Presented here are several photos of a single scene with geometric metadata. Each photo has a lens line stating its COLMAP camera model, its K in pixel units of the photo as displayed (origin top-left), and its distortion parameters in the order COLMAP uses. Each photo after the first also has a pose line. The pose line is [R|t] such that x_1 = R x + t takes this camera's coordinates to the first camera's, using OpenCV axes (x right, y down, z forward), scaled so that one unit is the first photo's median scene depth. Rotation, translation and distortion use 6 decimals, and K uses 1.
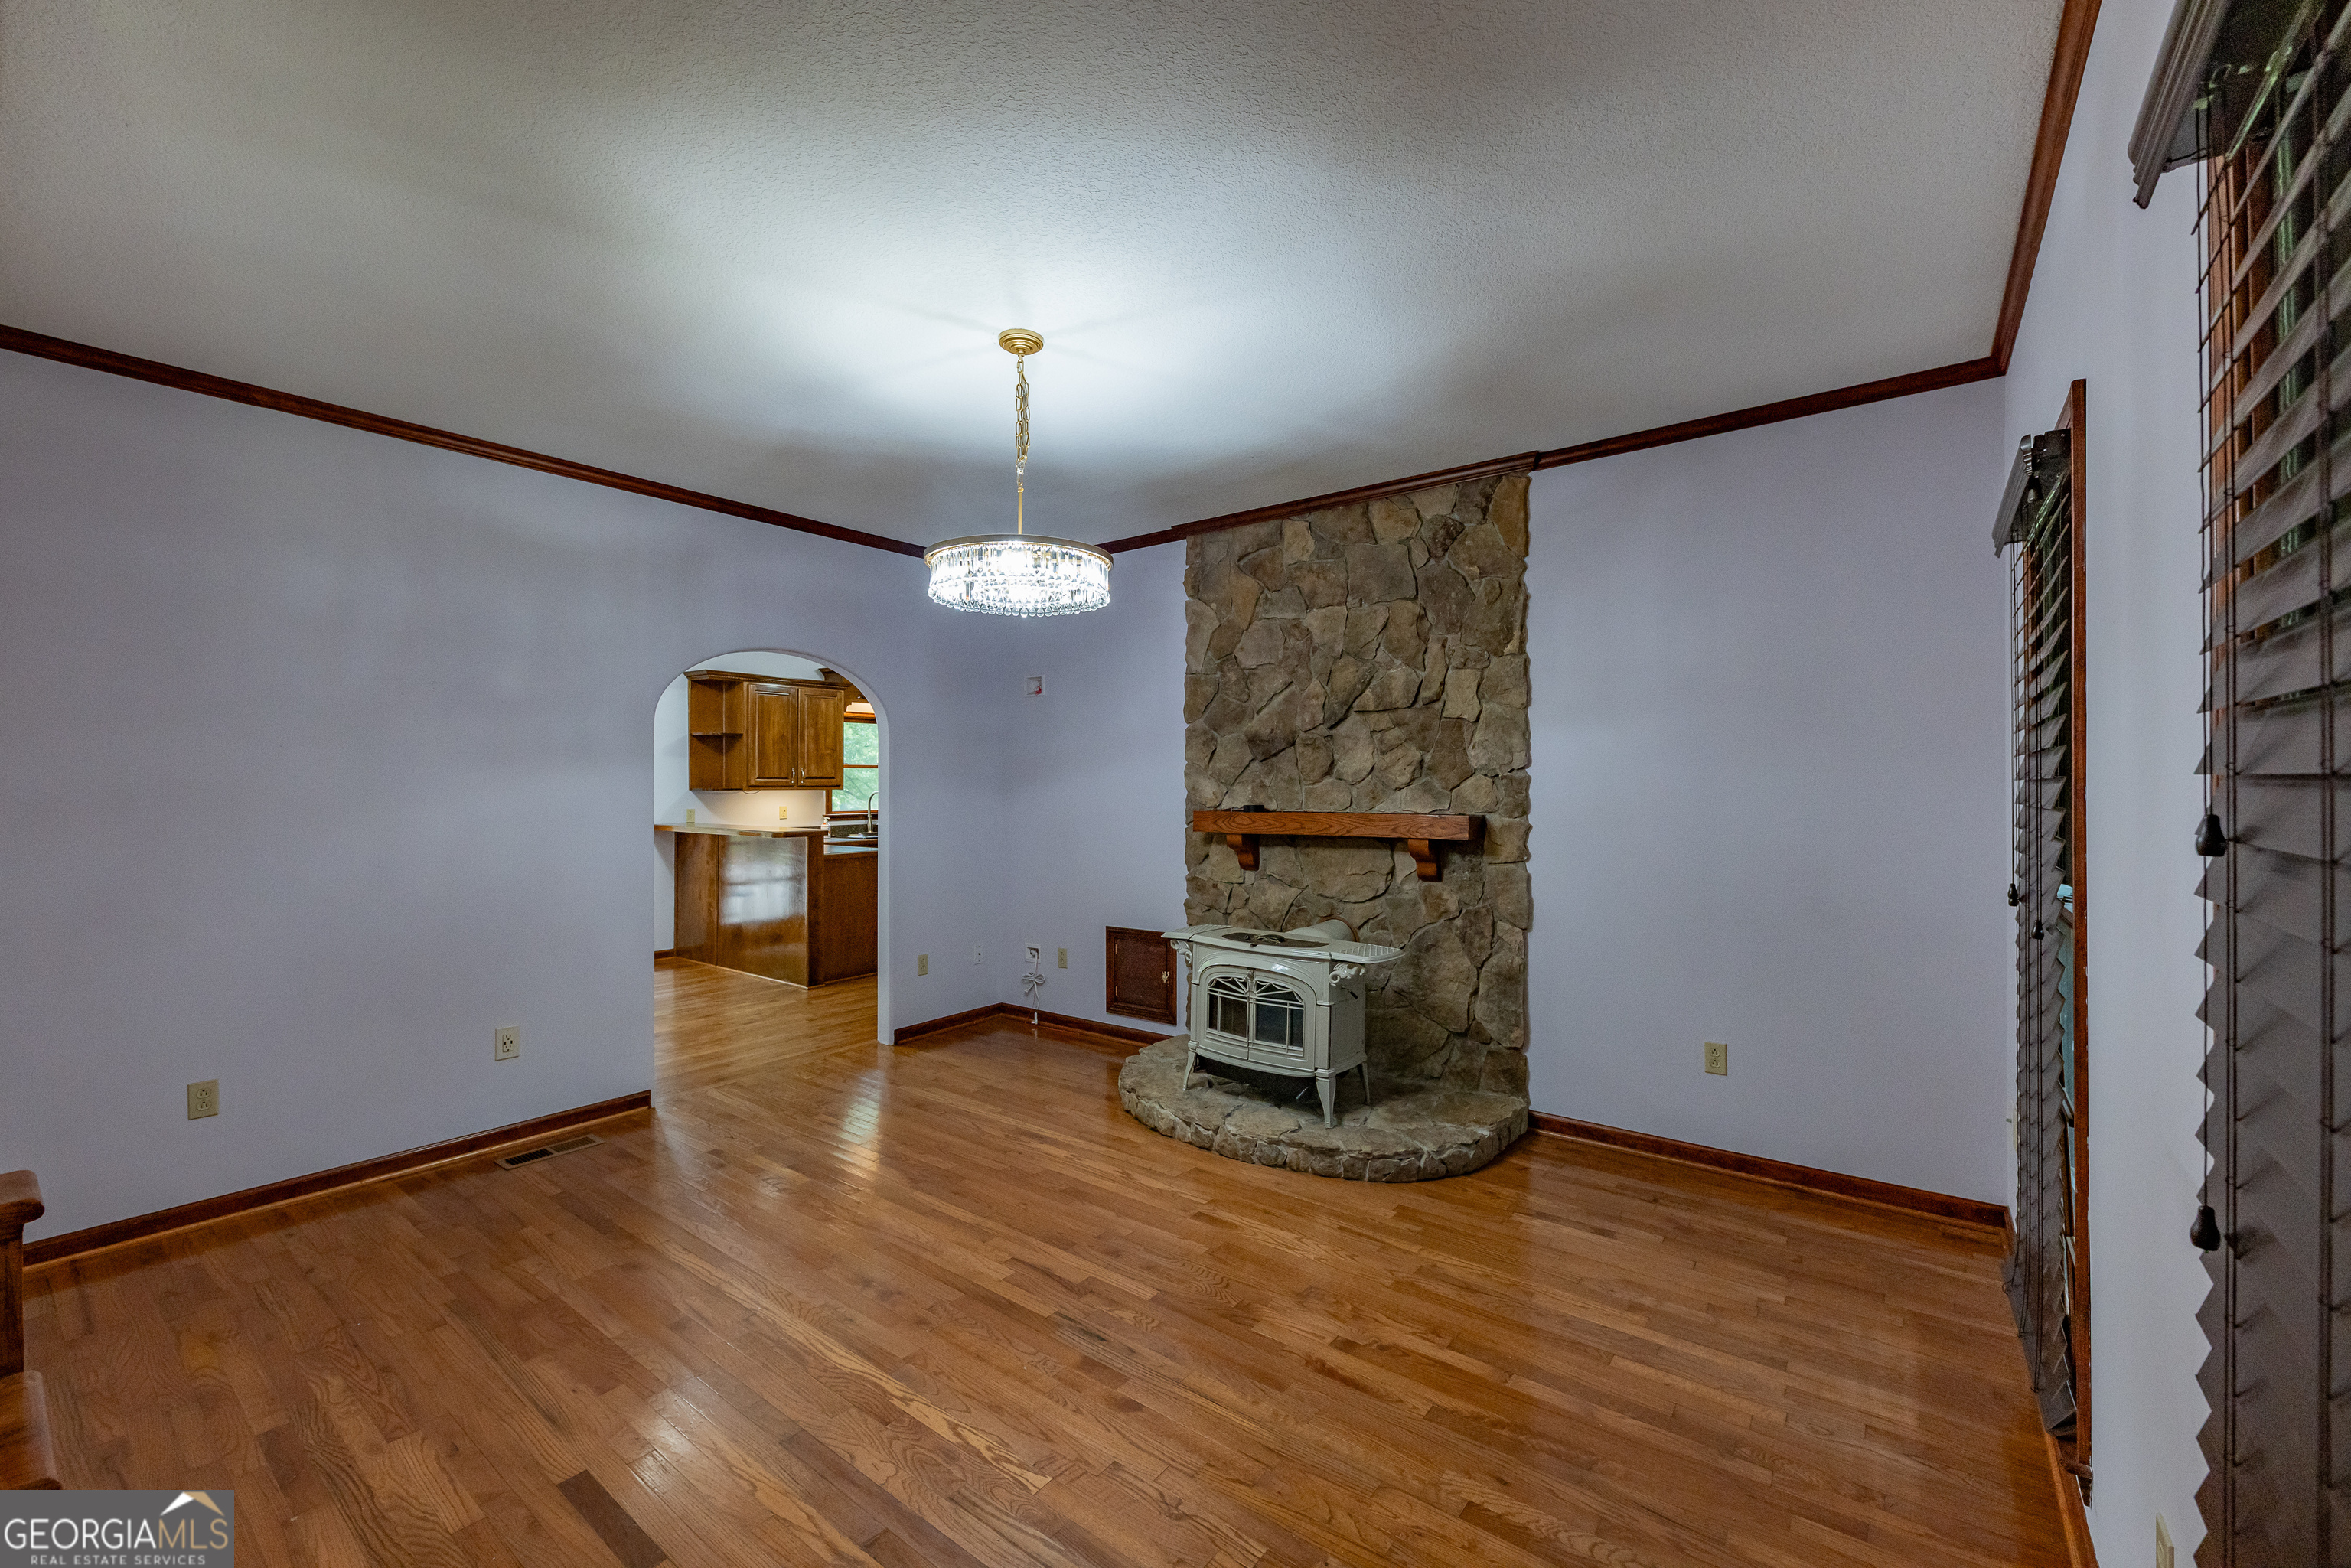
lens RADIAL K [[944.4, 0, 1163.4], [0, 944.4, 779.1], [0, 0, 1]] dist [0.005813, -0.001204]
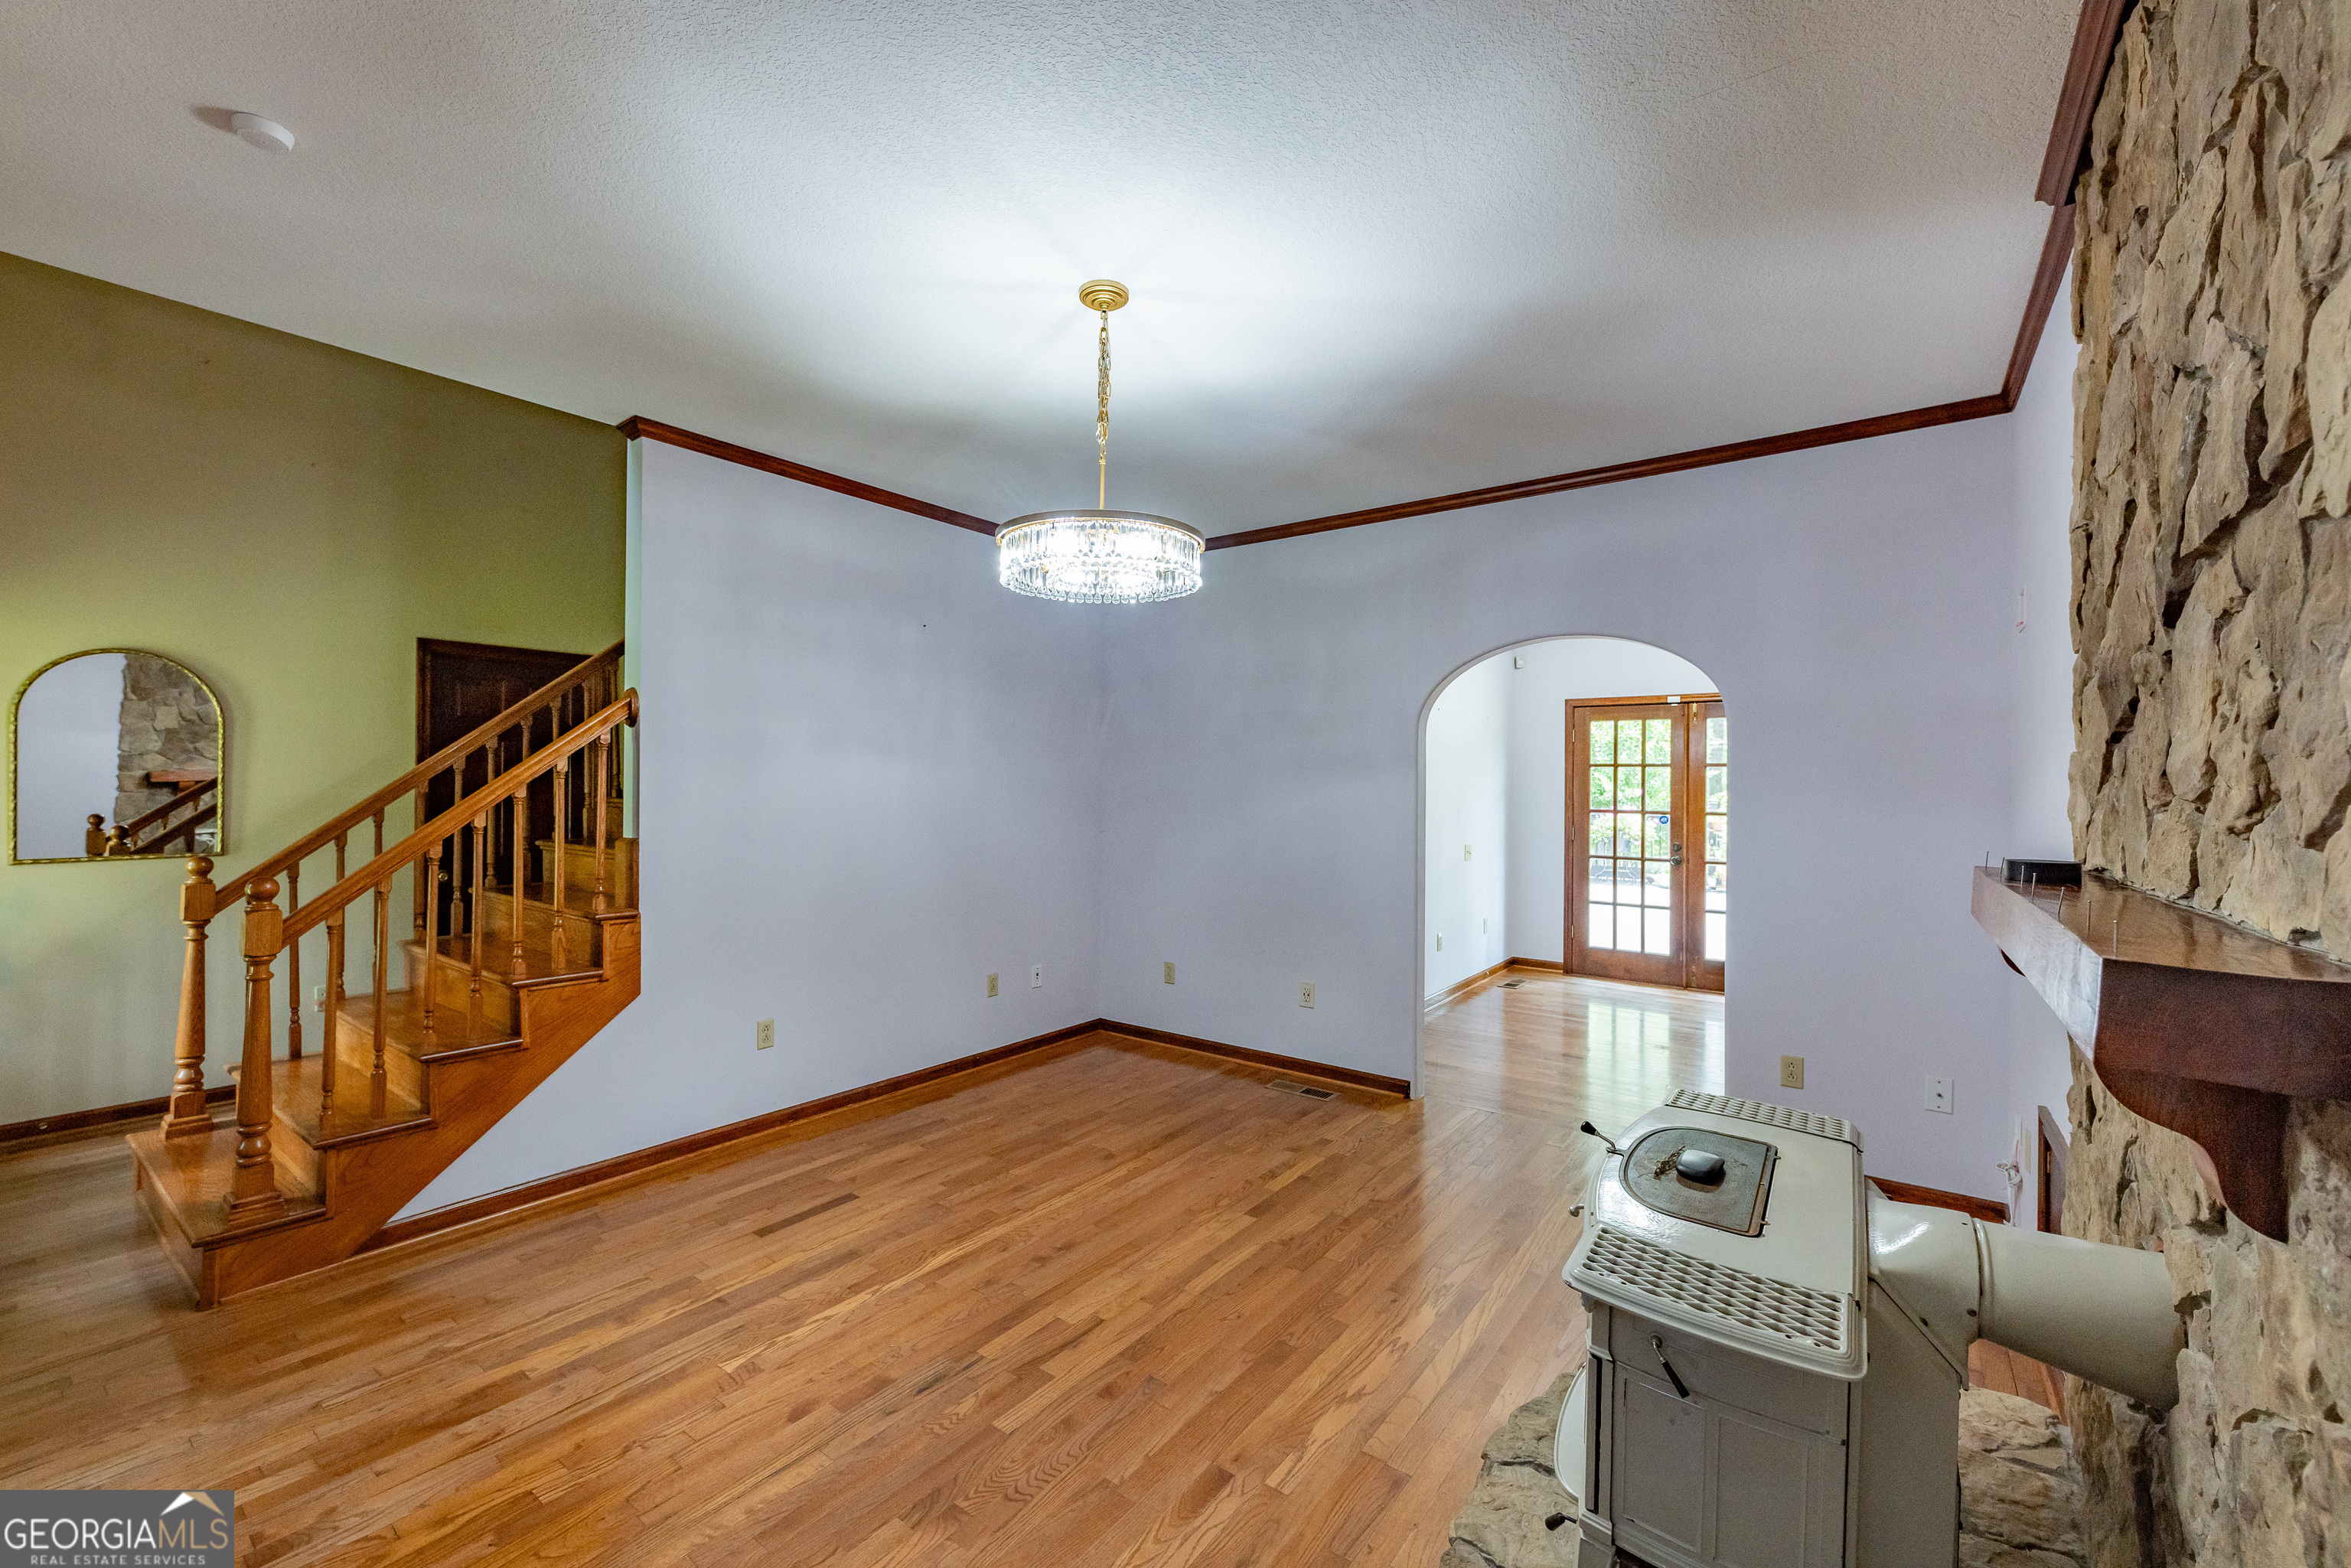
lens RADIAL K [[944.4, 0, 1160.6], [0, 944.4, 792.8], [0, 0, 1]] dist [0.005813, -0.001204]
pose [[0.014505, 0.009982, -0.999845, 0.558224], [-0.003618, 0.999944, 0.009930, -0.000672], [0.999888, 0.003473, 0.014541, 0.794689]]
